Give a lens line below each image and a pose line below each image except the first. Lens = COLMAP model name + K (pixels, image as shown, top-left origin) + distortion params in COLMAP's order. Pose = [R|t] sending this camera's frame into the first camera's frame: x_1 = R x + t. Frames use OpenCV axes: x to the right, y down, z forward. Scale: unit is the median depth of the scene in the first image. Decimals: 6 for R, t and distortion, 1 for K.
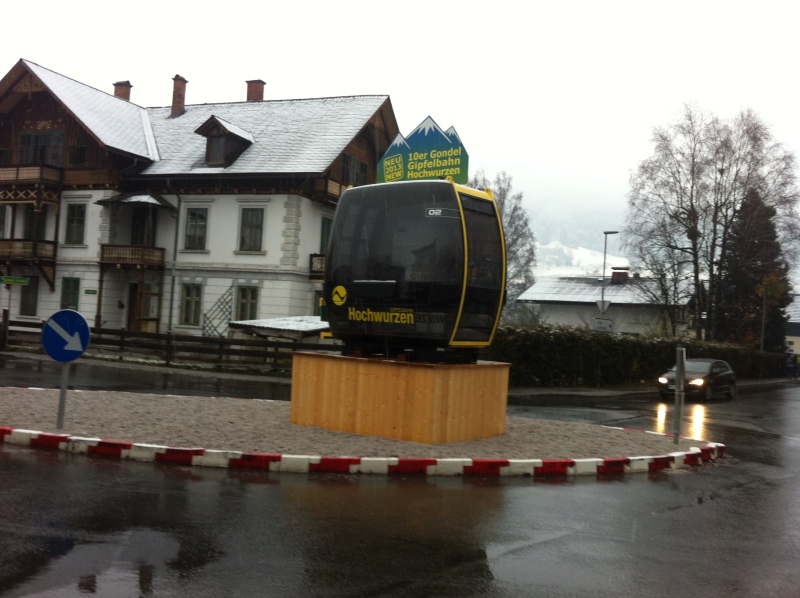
lens RADIAL K [[777.0, 0, 400.0], [0, 777.0, 299.0], [0, 0, 1]] dist [0.090068, -0.006258]
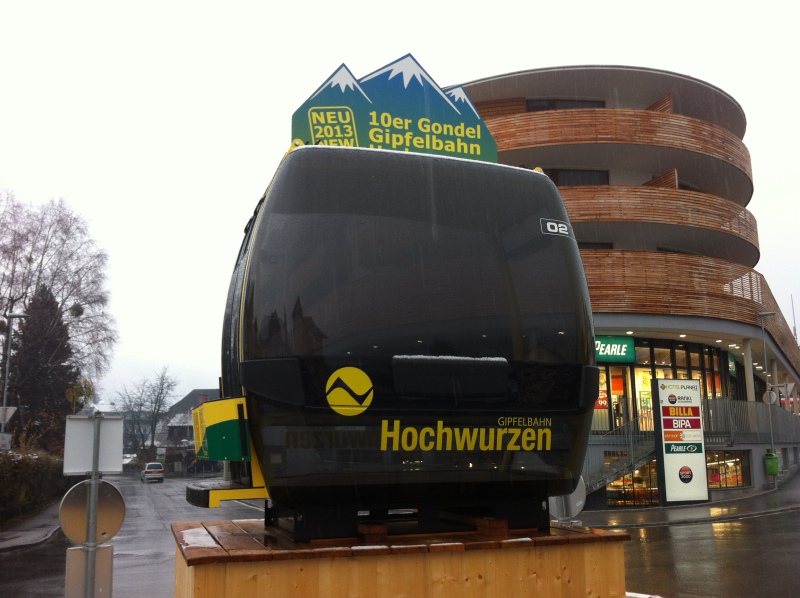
lens RADIAL K [[777.0, 0, 400.0], [0, 777.0, 299.0], [0, 0, 1]] dist [0.090068, -0.006258]
pose [[0.535882, 0.100957, 0.838235, -0.408764], [0.014160, 0.991611, -0.128481, 0.000332], [-0.844174, 0.080720, 0.529957, 0.754859]]
